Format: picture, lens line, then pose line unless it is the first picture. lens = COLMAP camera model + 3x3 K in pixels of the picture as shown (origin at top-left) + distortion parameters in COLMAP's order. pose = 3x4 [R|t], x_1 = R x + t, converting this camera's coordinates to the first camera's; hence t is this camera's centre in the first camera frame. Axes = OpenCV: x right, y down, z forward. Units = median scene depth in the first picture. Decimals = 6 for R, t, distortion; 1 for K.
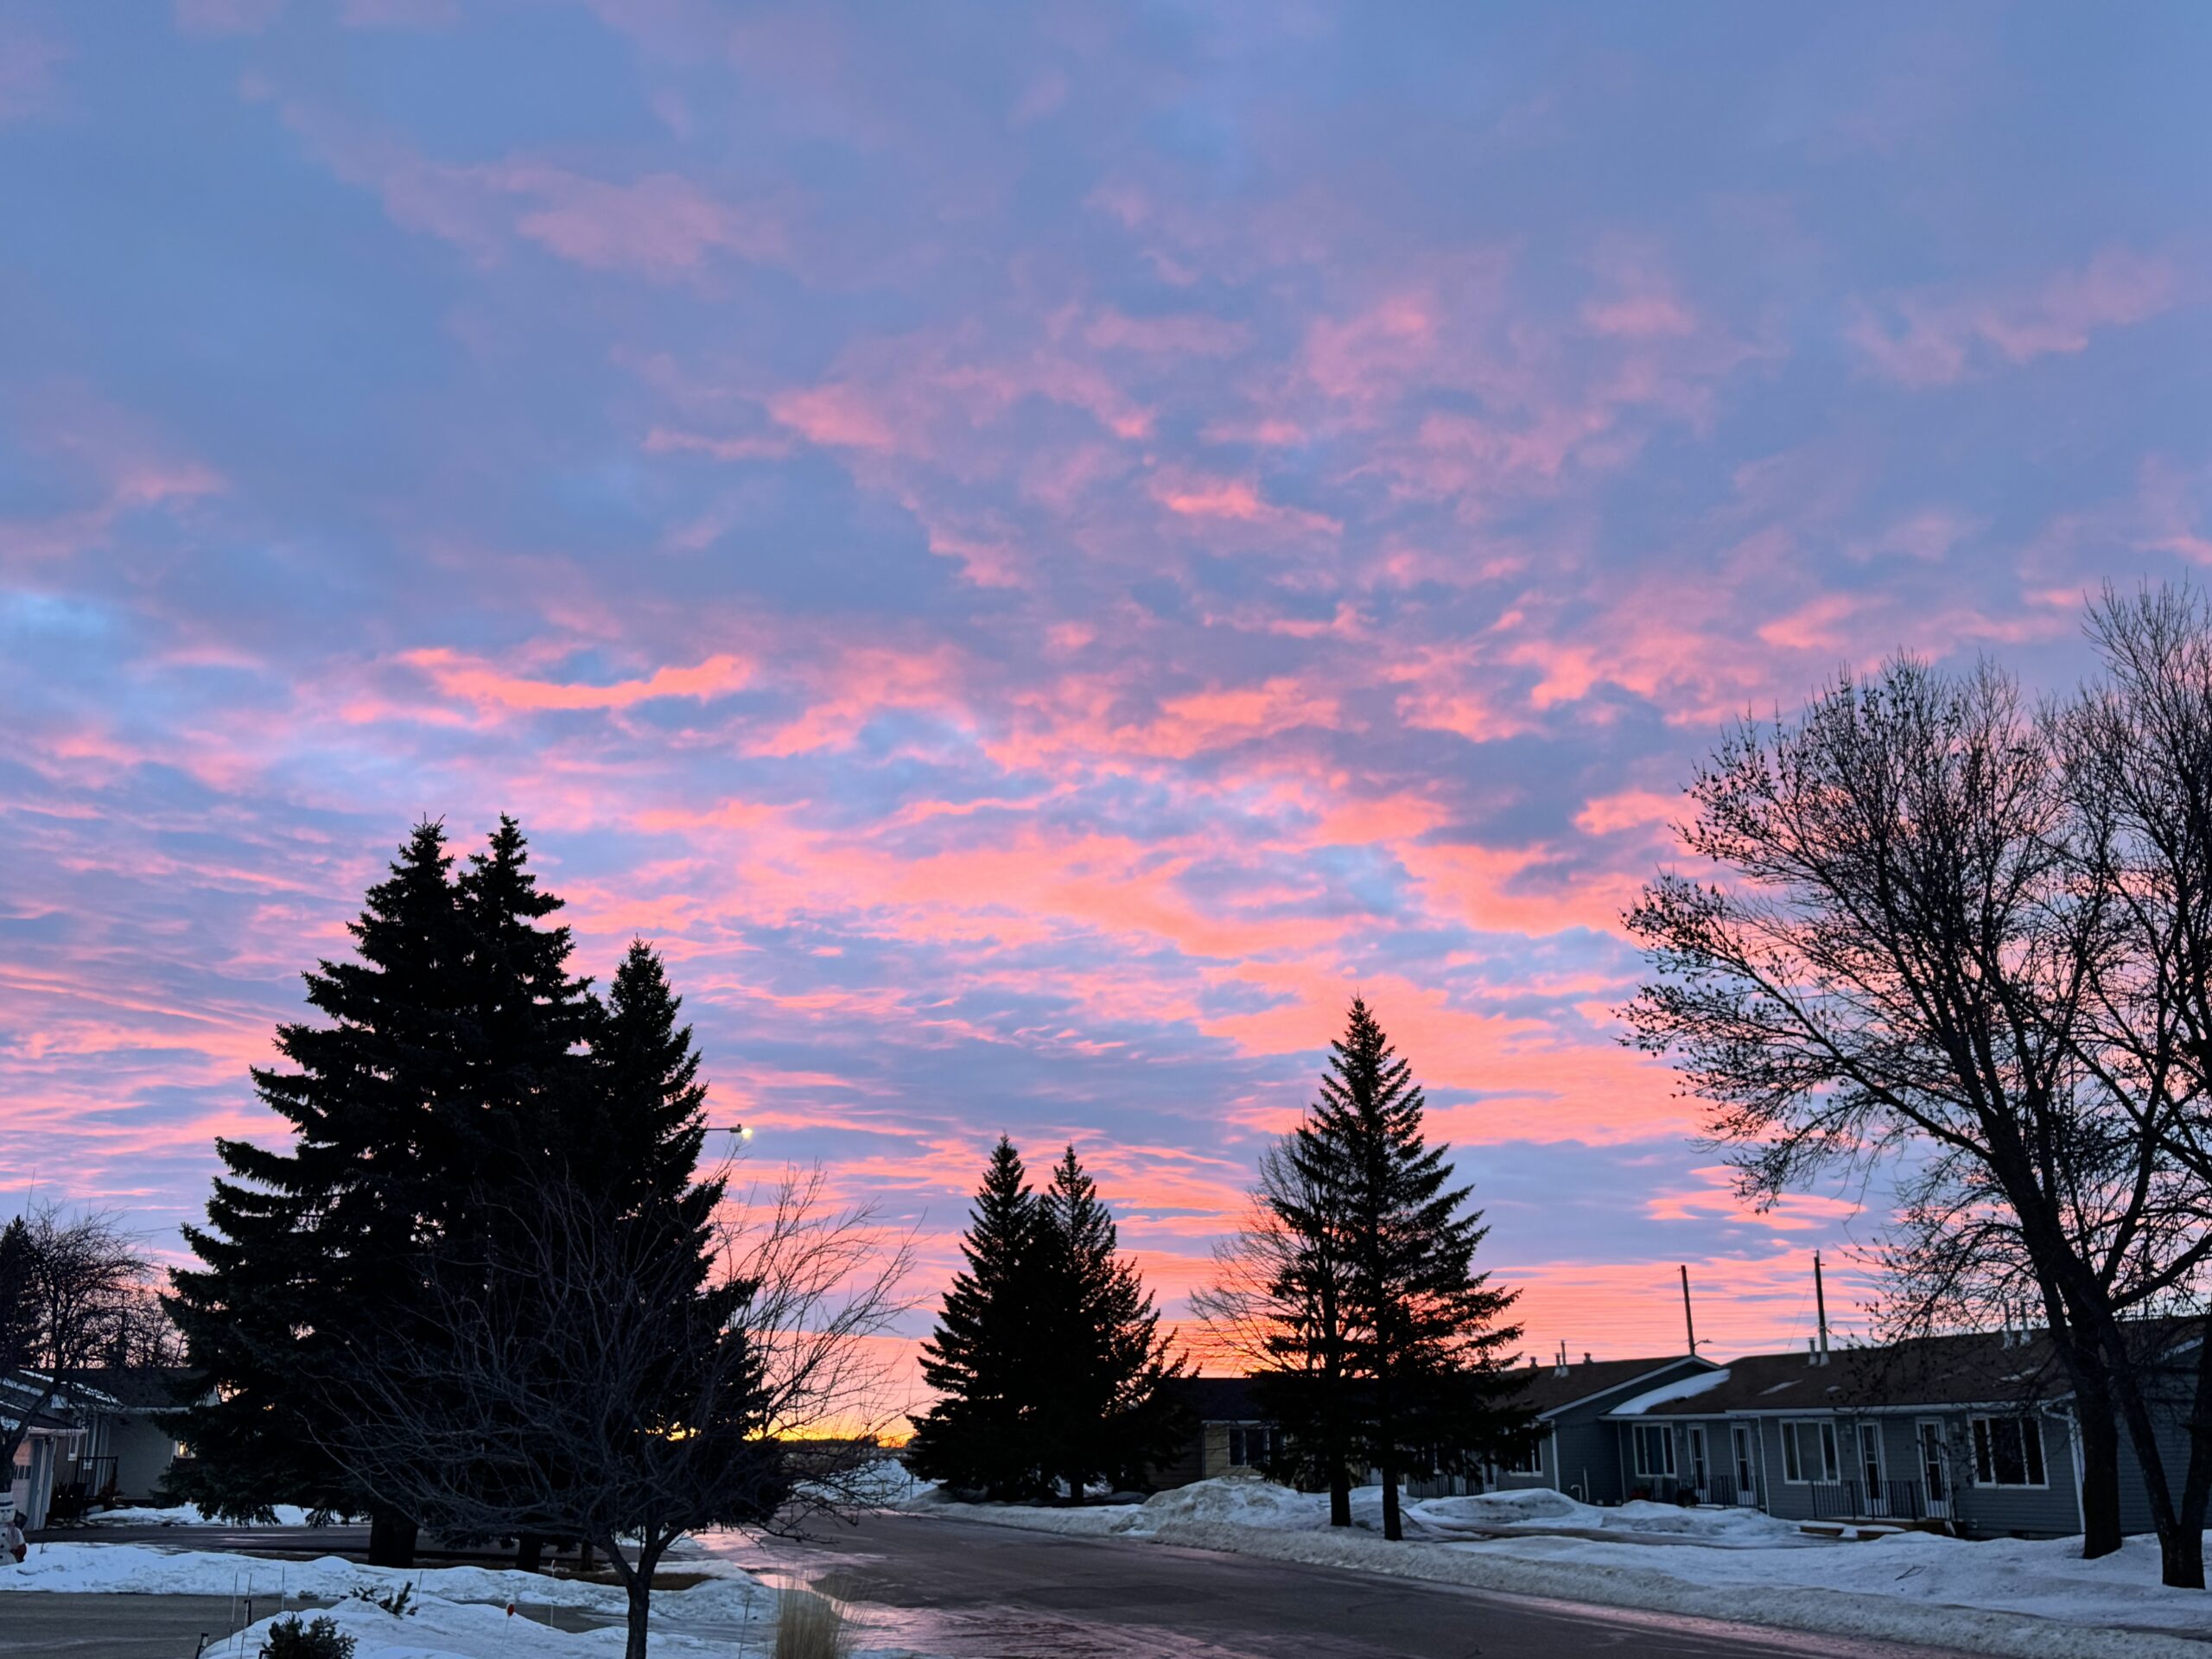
lens RADIAL K [[2165.7, 0, 1105.2], [0, 2165.7, 833.9], [0, 0, 1]] dist [0.173975, -0.358829]
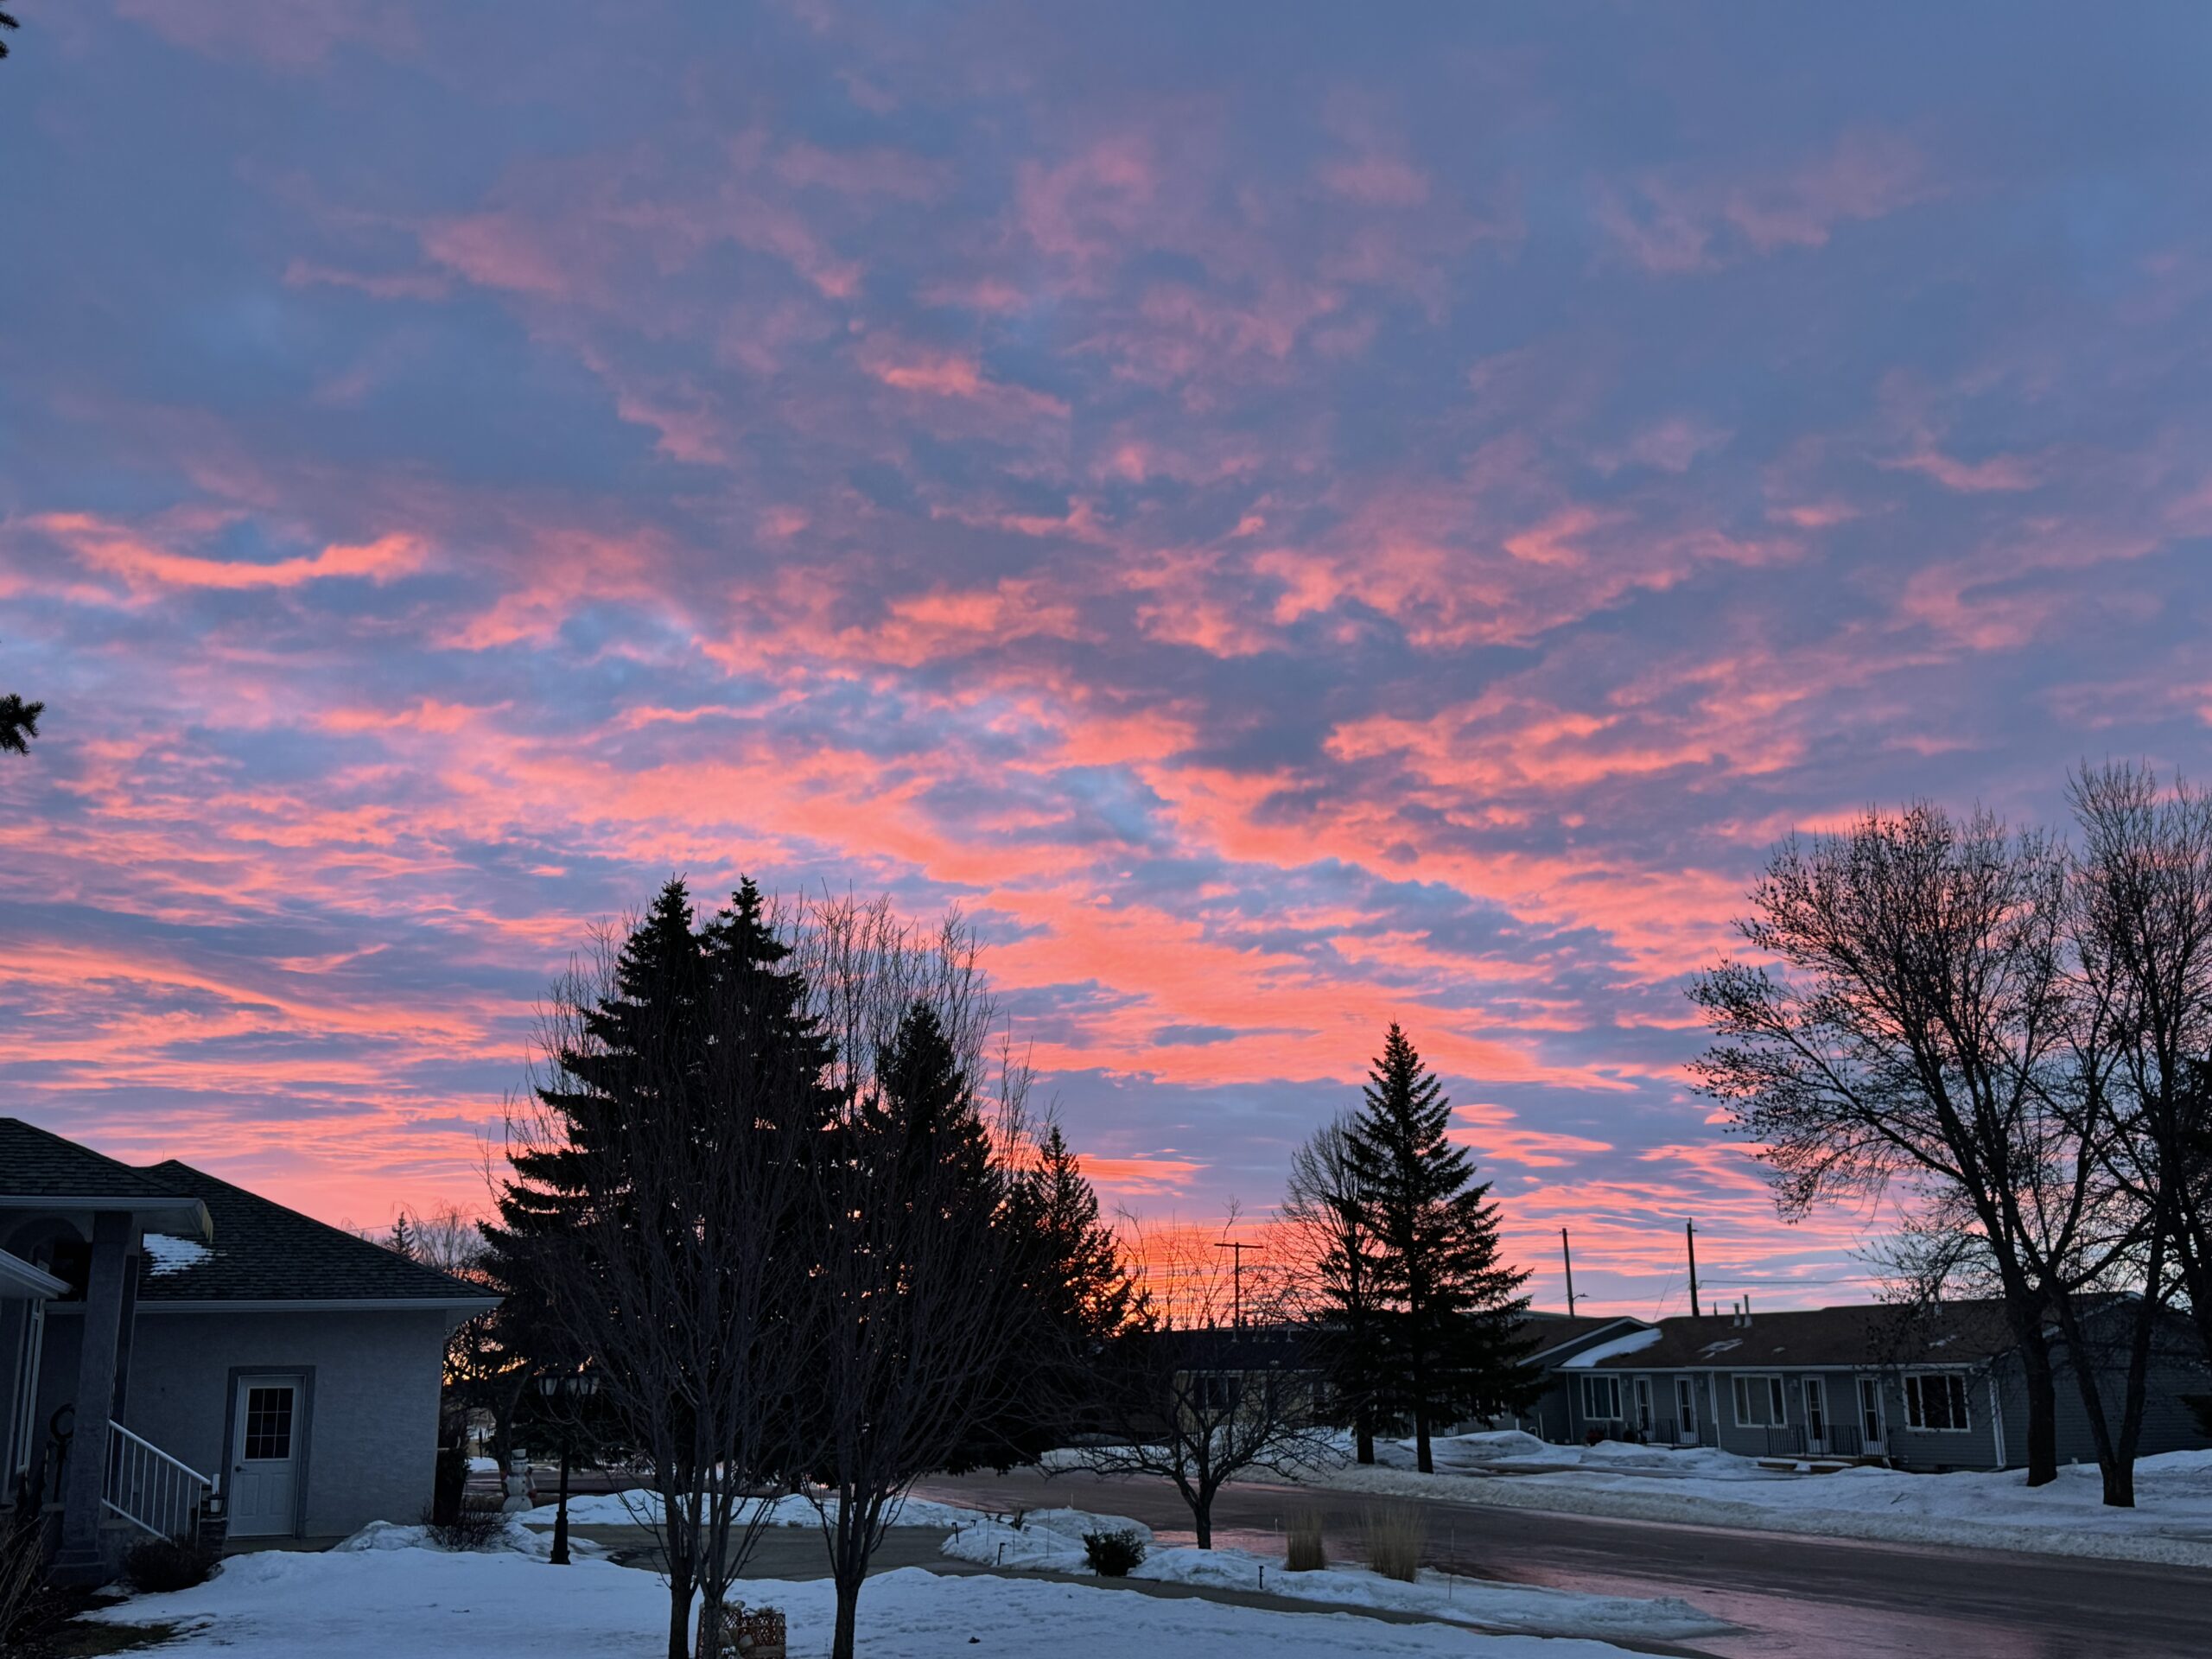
lens RADIAL K [[2165.8, 0, 1106.0], [0, 2165.8, 829.5], [0, 0, 1]] dist [0.197188, -0.441554]
pose [[0.994668, 0.020535, 0.101064, -0.195049], [-0.023090, 0.999441, 0.024182, -0.066102], [-0.100511, -0.026387, 0.994586, -0.197166]]
